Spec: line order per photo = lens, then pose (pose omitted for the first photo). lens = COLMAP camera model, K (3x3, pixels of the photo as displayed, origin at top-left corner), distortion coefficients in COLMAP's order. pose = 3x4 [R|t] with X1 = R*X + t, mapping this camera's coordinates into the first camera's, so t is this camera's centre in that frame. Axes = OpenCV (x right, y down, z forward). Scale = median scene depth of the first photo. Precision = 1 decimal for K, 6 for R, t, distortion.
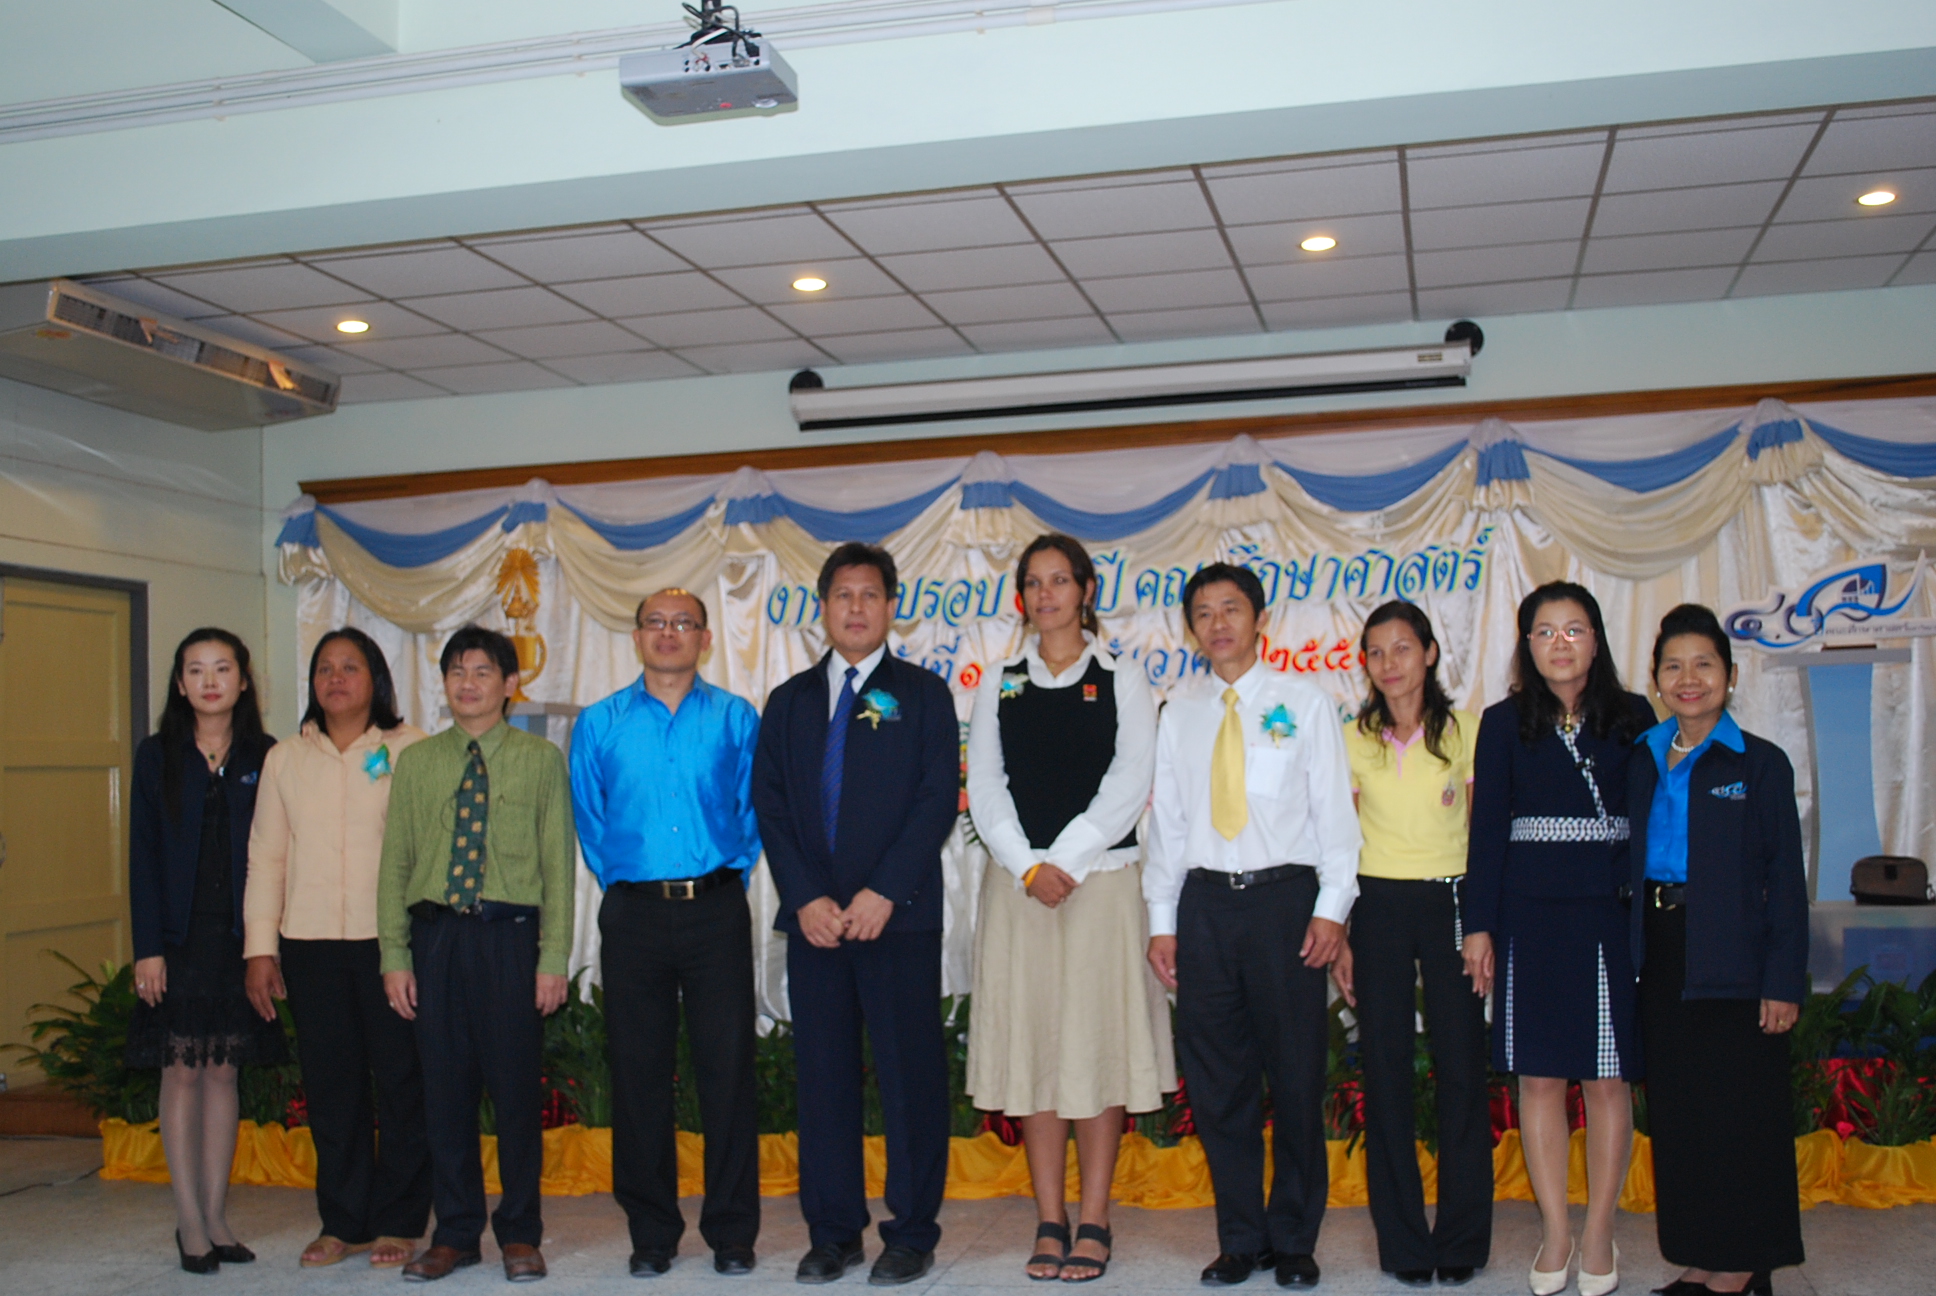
lens RADIAL K [[2133.0, 0, 966.9], [0, 2133.0, 642.0], [0, 0, 1]] dist [-0.054401, 0.000000]
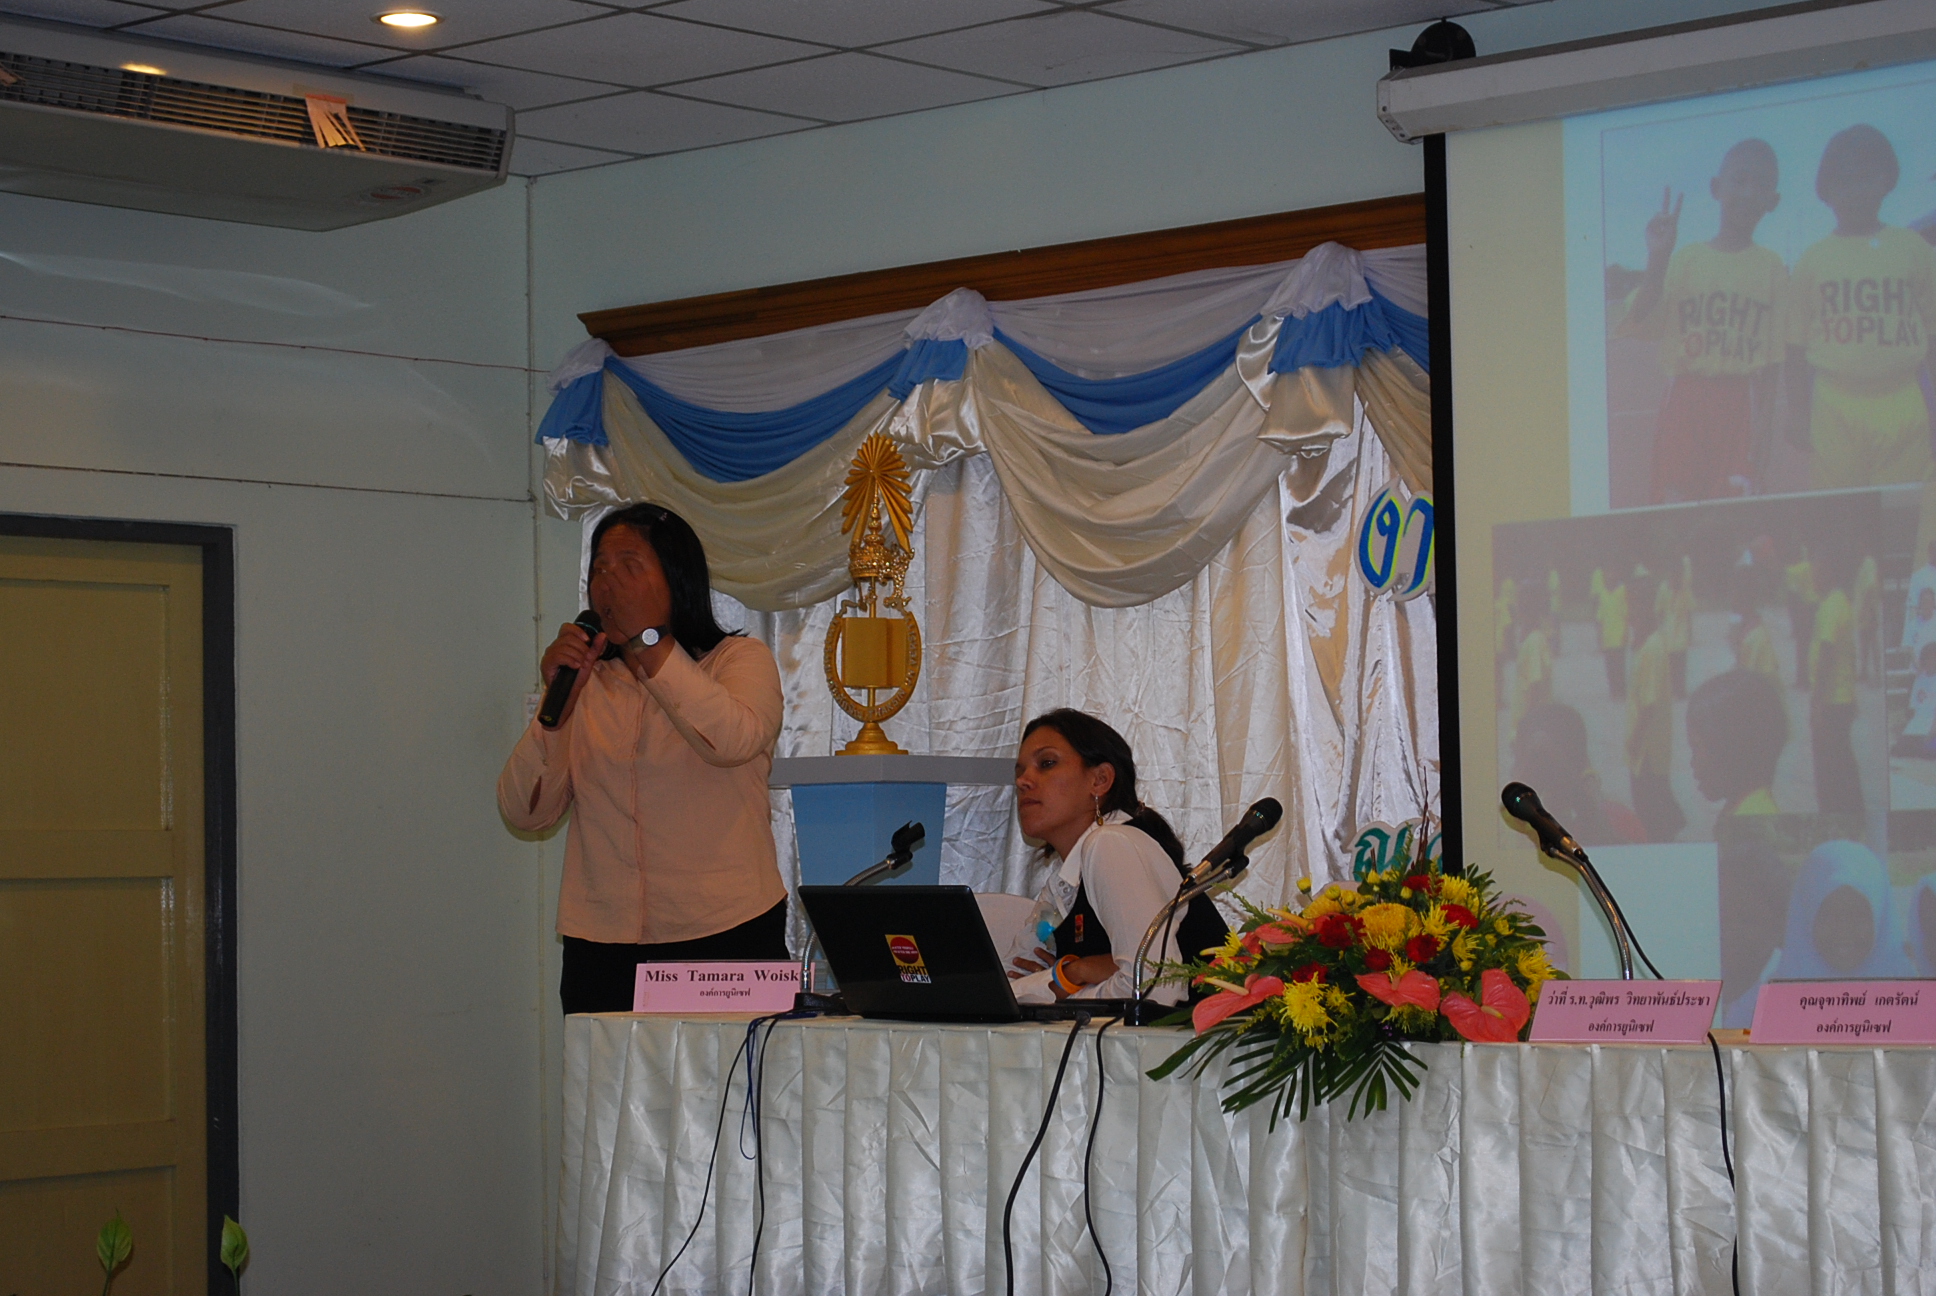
lens RADIAL K [[4400.4, 0, 975.5], [0, 4400.4, 650.3], [0, 0, 1]] dist [0.071918, 0.000000]
pose [[0.876983, -0.008942, -0.480438, 0.344504], [0.020367, 0.999620, 0.018572, -0.016092], [0.480089, -0.026072, 0.876832, 0.148157]]
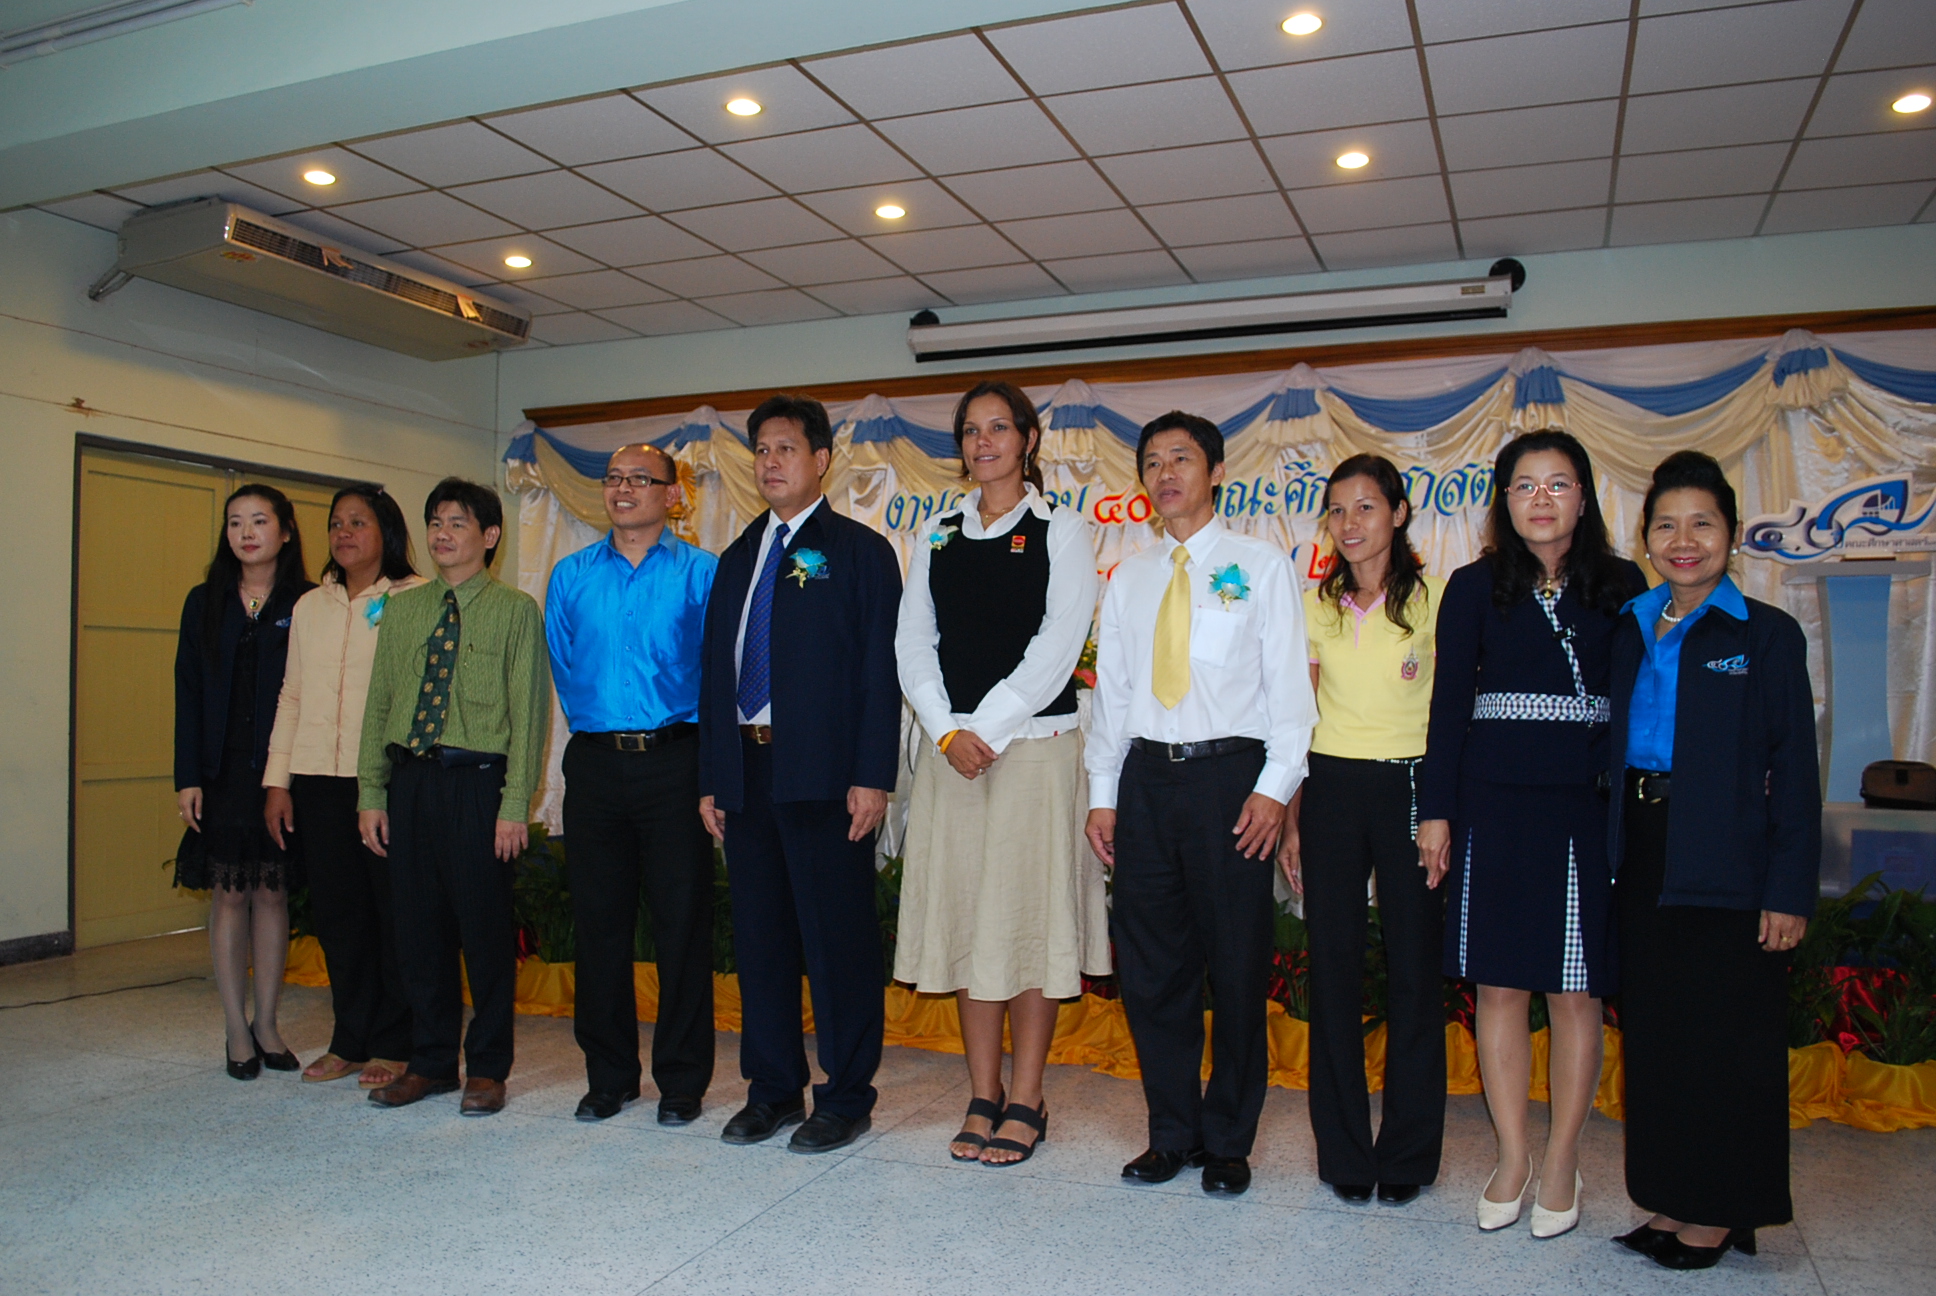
lens RADIAL K [[1516.5, 0, 966.7], [0, 1516.5, 643.3], [0, 0, 1]] dist [-0.084857, 0.013850]
pose [[0.989195, 0.028258, -0.143855, 0.084176], [-0.023252, 0.999068, 0.036362, 0.027417], [0.144749, -0.032624, 0.988930, 0.219090]]
